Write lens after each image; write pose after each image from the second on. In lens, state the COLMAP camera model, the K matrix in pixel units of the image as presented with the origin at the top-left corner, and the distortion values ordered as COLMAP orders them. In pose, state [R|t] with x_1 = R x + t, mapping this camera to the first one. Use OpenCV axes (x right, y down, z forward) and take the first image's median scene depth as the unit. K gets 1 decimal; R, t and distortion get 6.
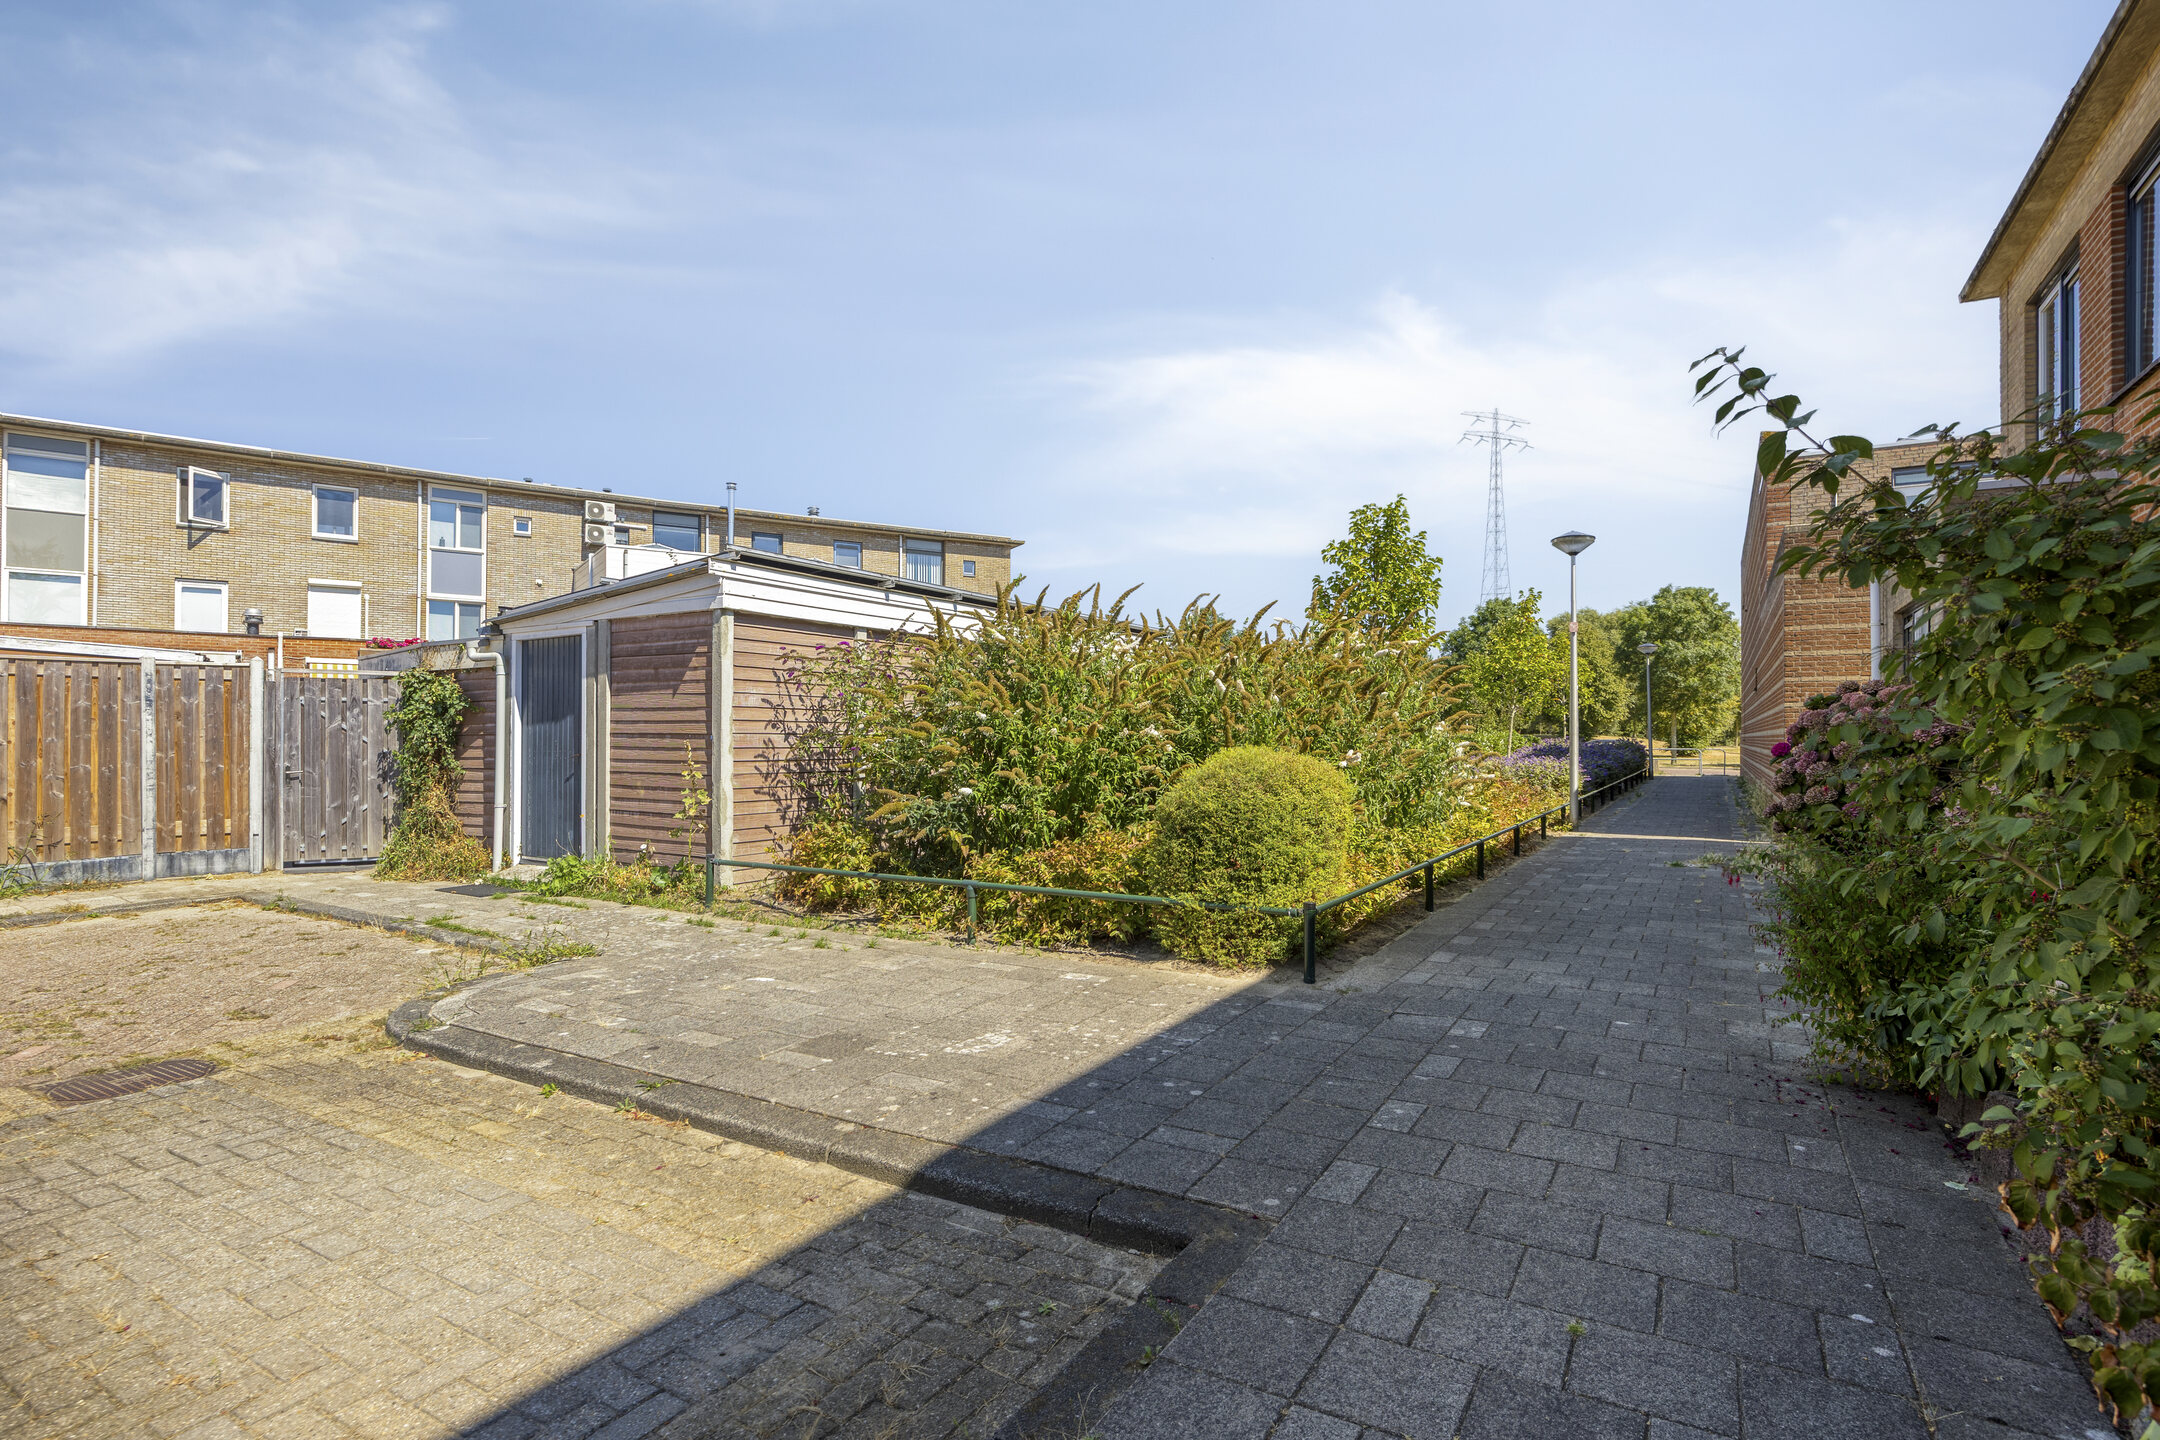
lens RADIAL K [[1030.8, 0, 1089.7], [0, 1030.8, 732.8], [0, 0, 1]] dist [-0.014328, 0.000672]
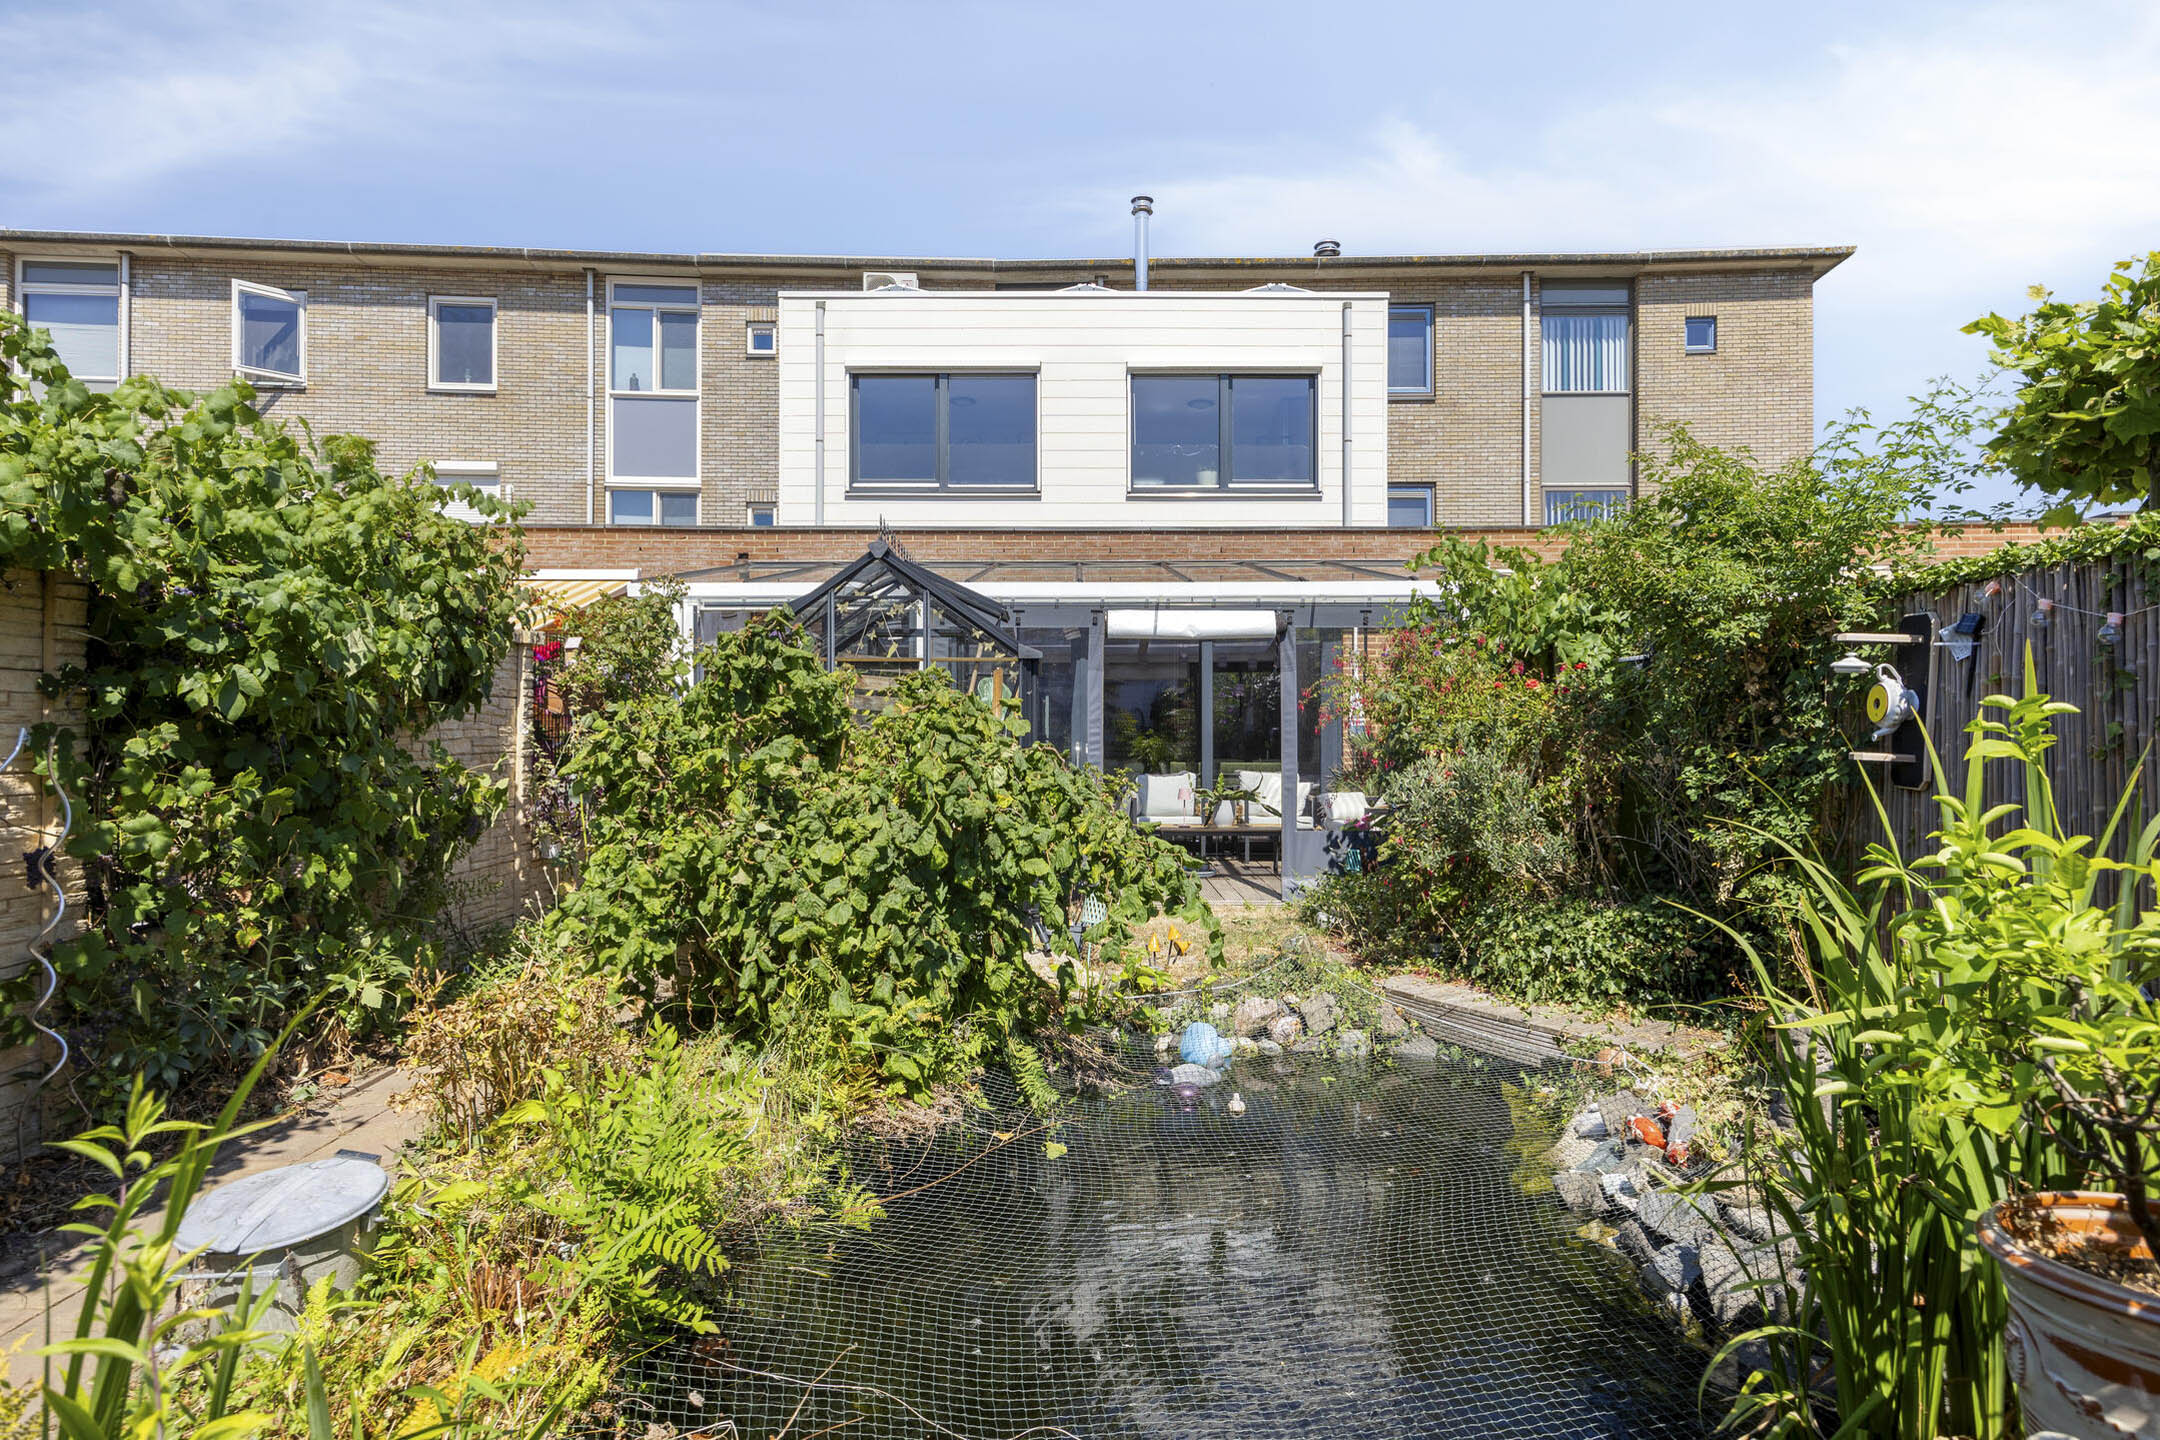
lens RADIAL K [[1206.5, 0, 1064.7], [0, 1206.5, 719.5], [0, 0, 1]] dist [-0.005544, 0.000196]
pose [[0.839641, -0.005784, -0.543110, -0.252979], [0.001222, 0.999961, -0.008760, -0.001887], [0.543140, 0.006691, 0.839616, 1.639272]]
